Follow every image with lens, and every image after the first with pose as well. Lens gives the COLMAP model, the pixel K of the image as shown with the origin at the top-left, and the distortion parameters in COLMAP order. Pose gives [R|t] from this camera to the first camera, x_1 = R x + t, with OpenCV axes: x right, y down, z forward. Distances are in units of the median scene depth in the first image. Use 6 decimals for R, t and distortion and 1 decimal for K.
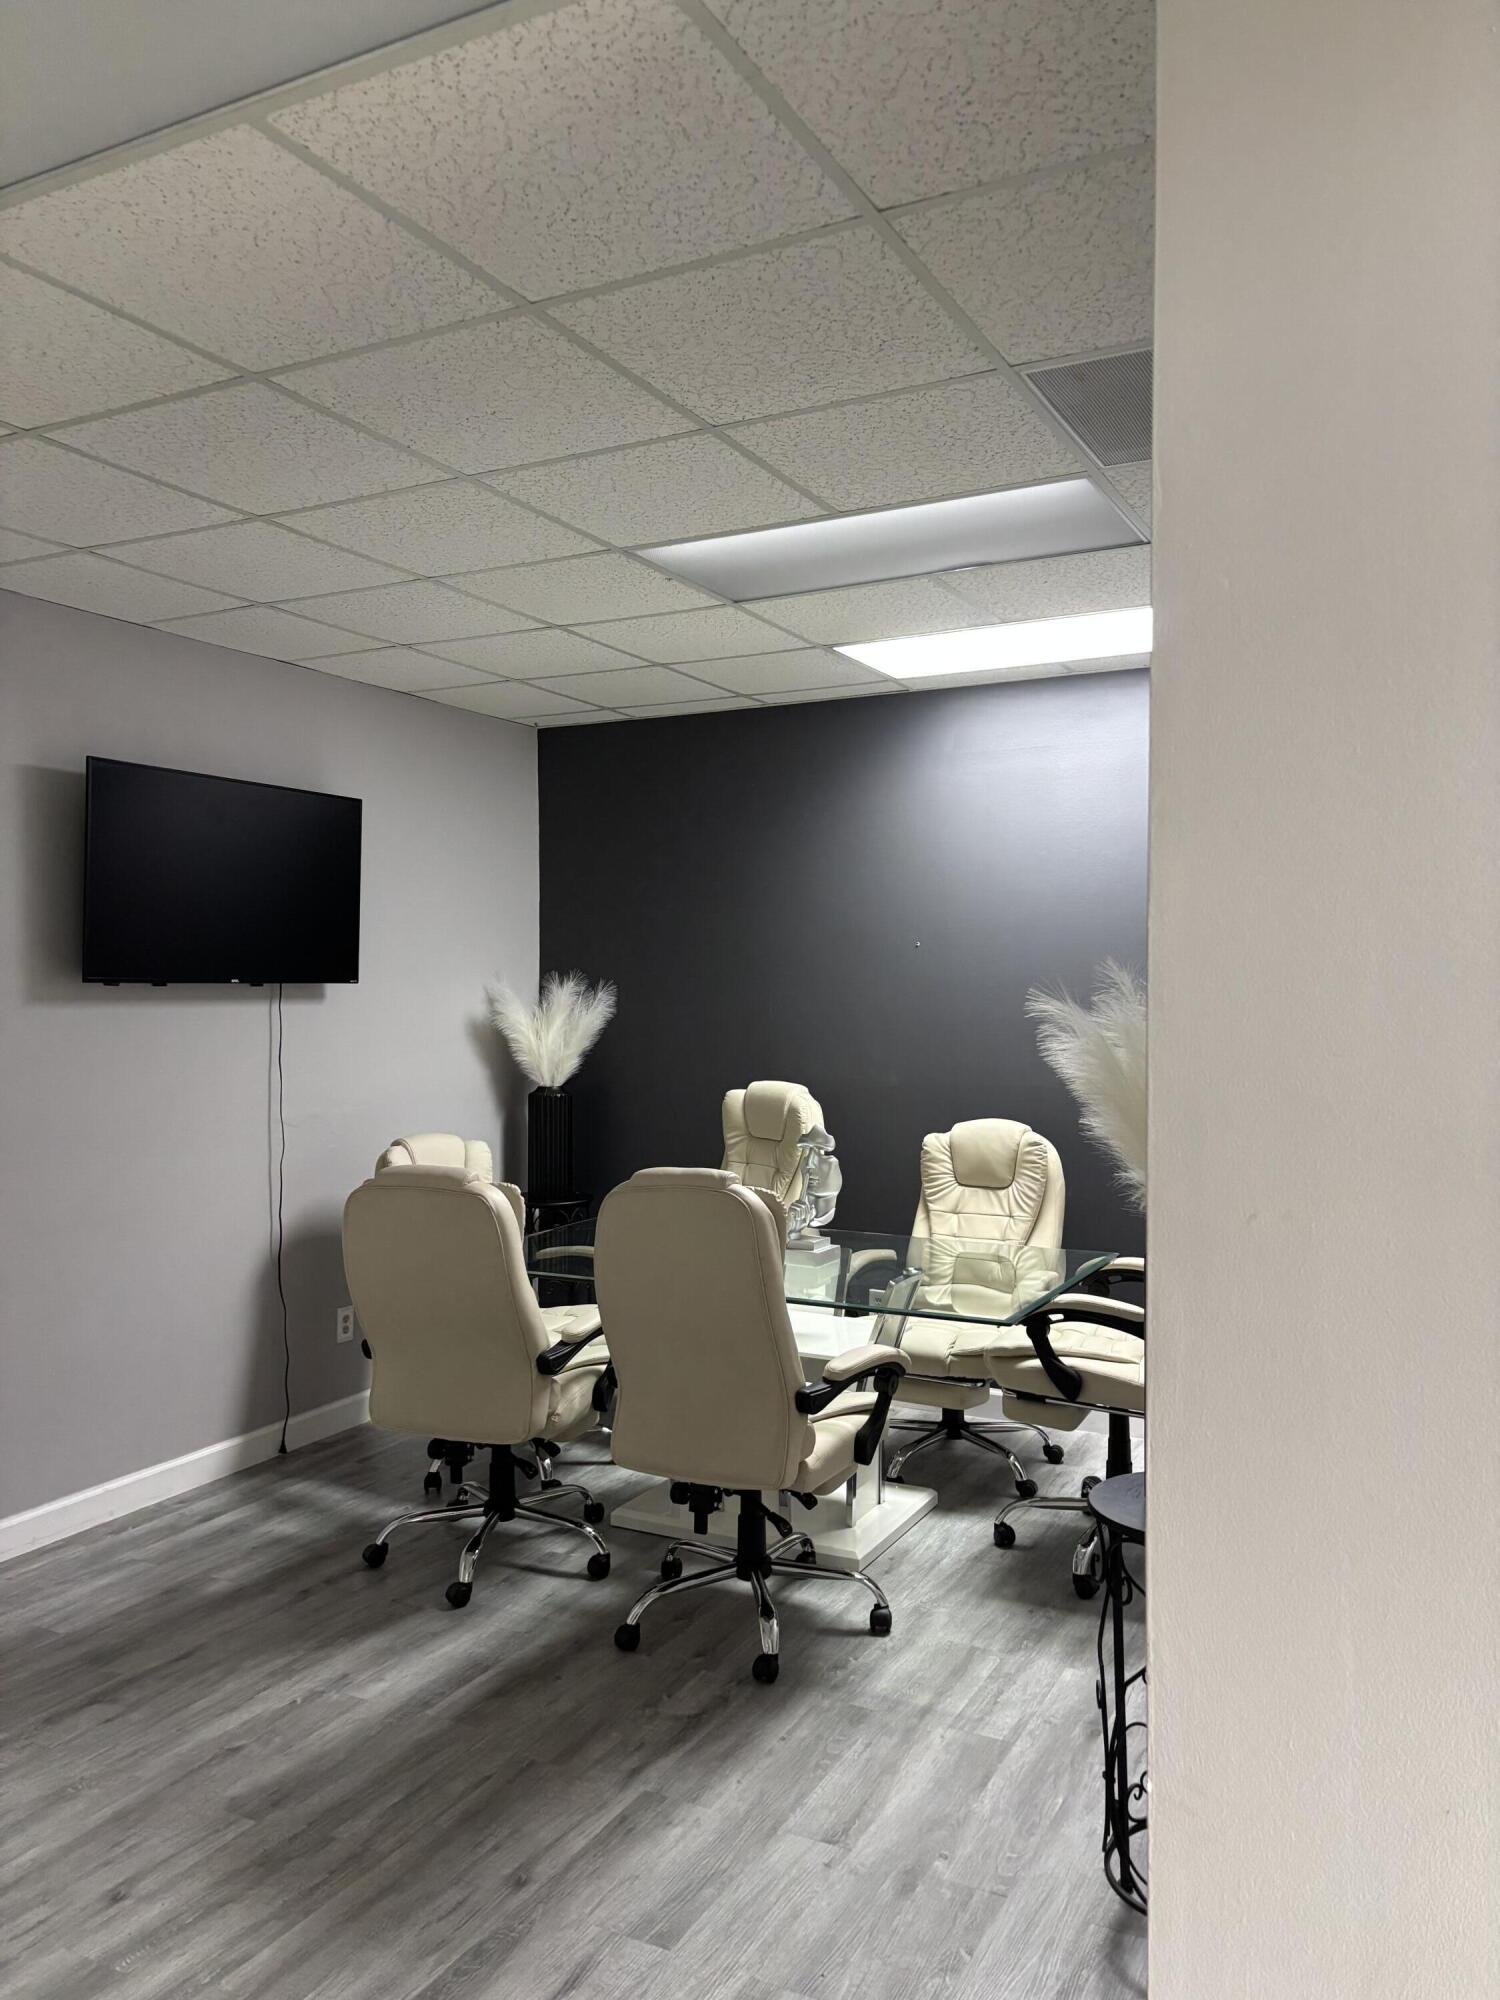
lens RADIAL K [[1524.4, 0, 749.1], [0, 1524.4, 989.4], [0, 0, 1]] dist [-0.001078, -0.000649]
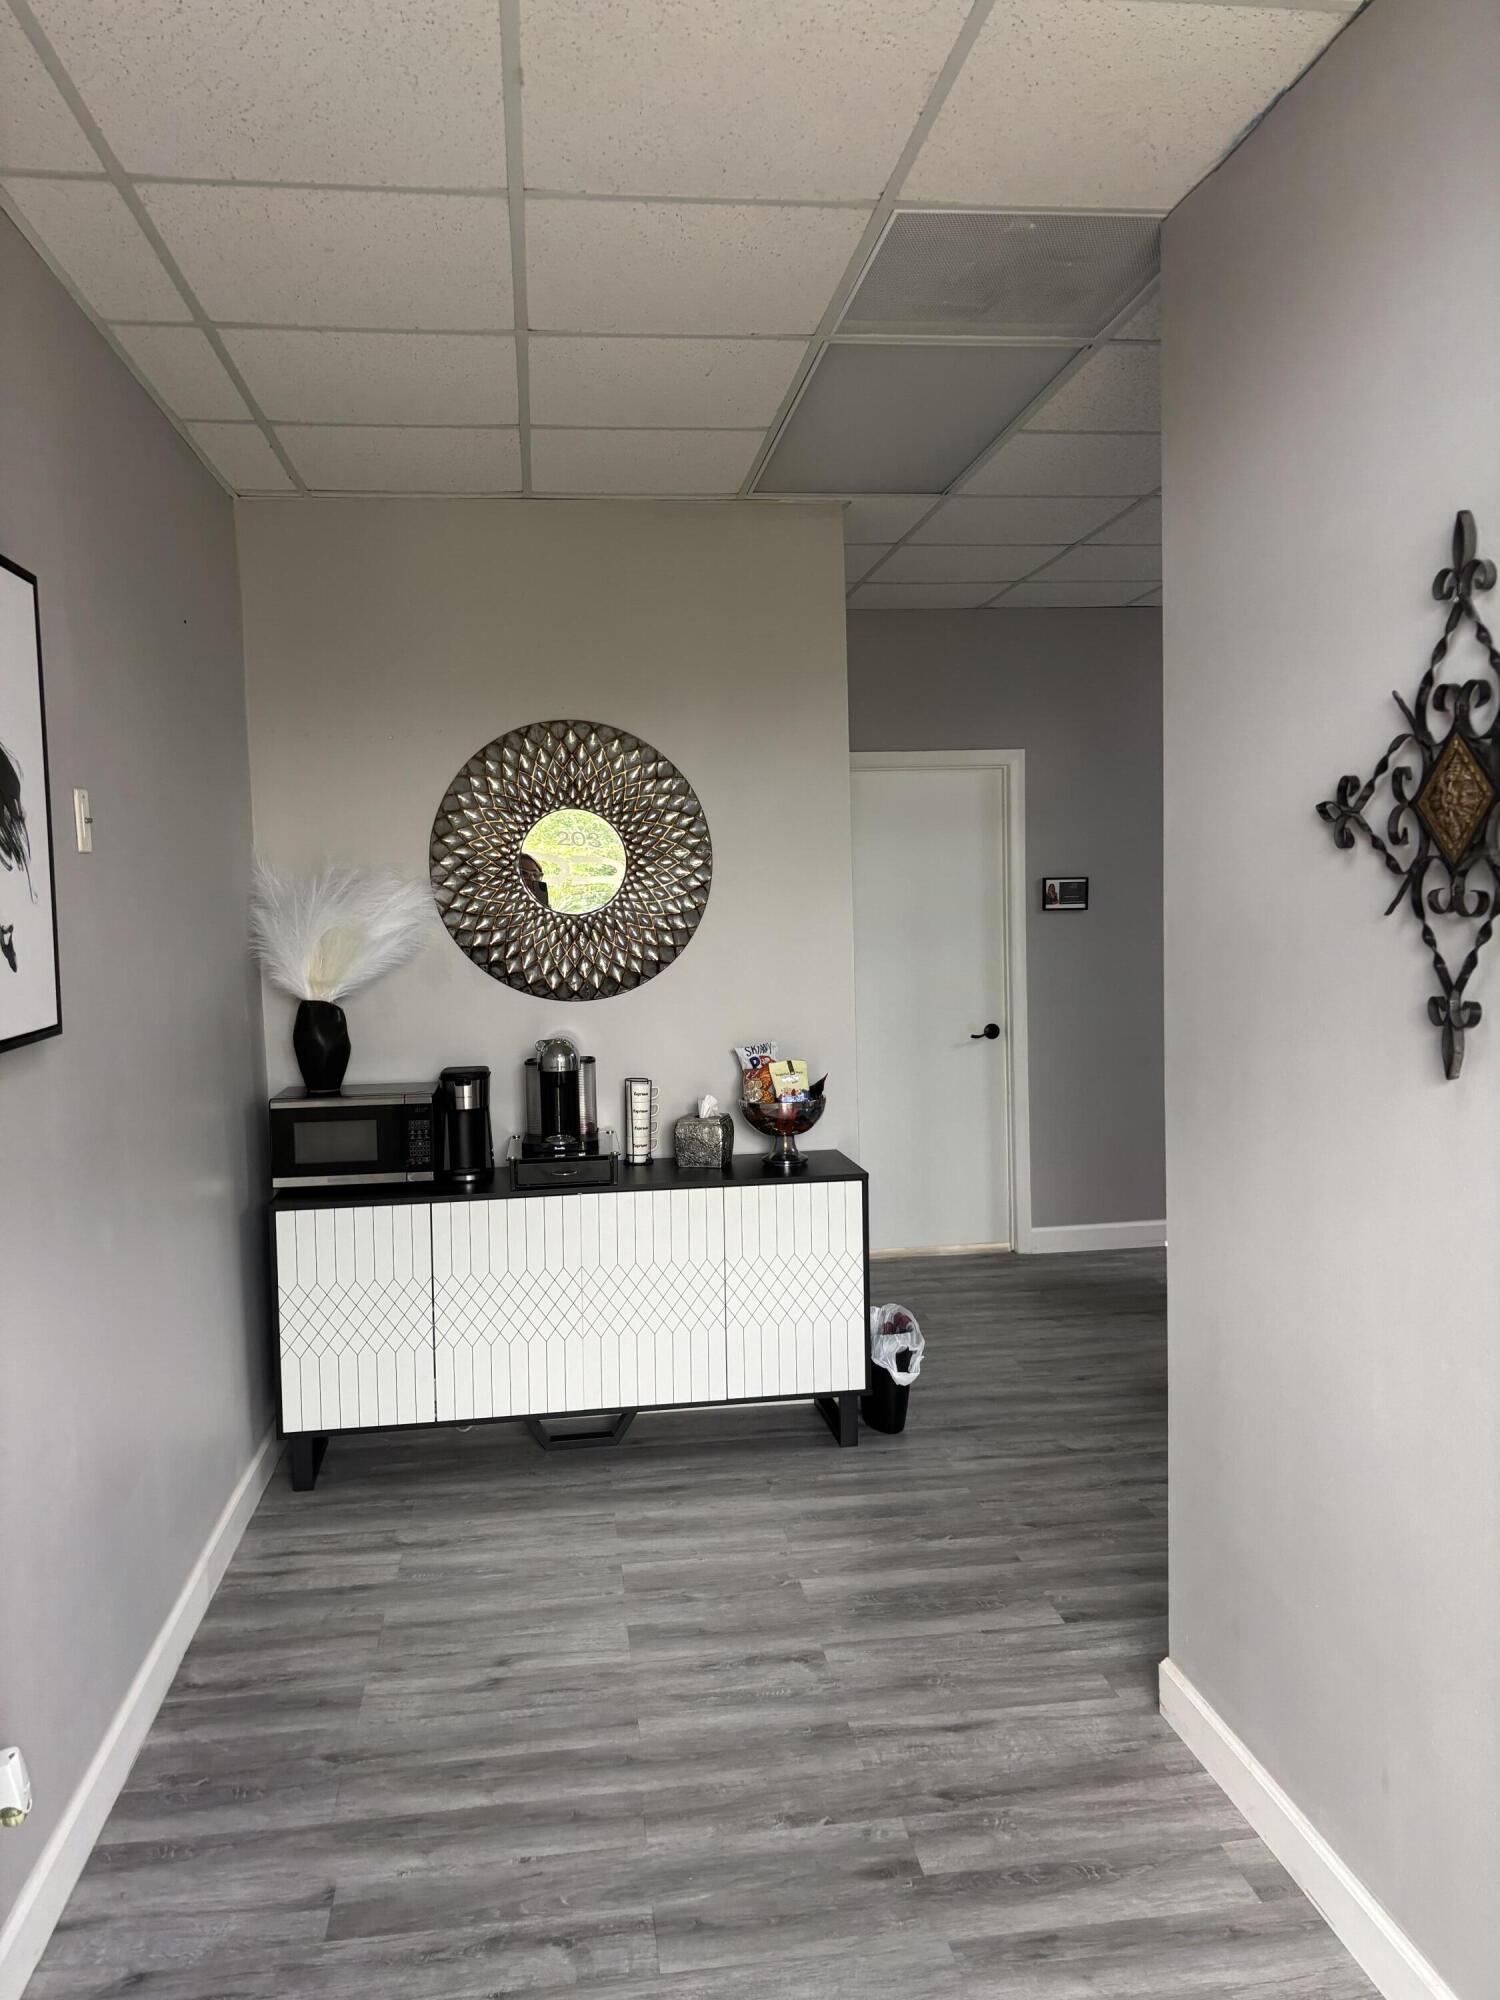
lens RADIAL K [[1524.4, 0, 750.6], [0, 1524.4, 999.8], [0, 0, 1]] dist [-0.001078, -0.000649]
pose [[0.572869, 0.052656, -0.817953, 0.804540], [0.013735, 0.997177, 0.073813, 0.010925], [0.819532, -0.053520, 0.570529, -0.321848]]
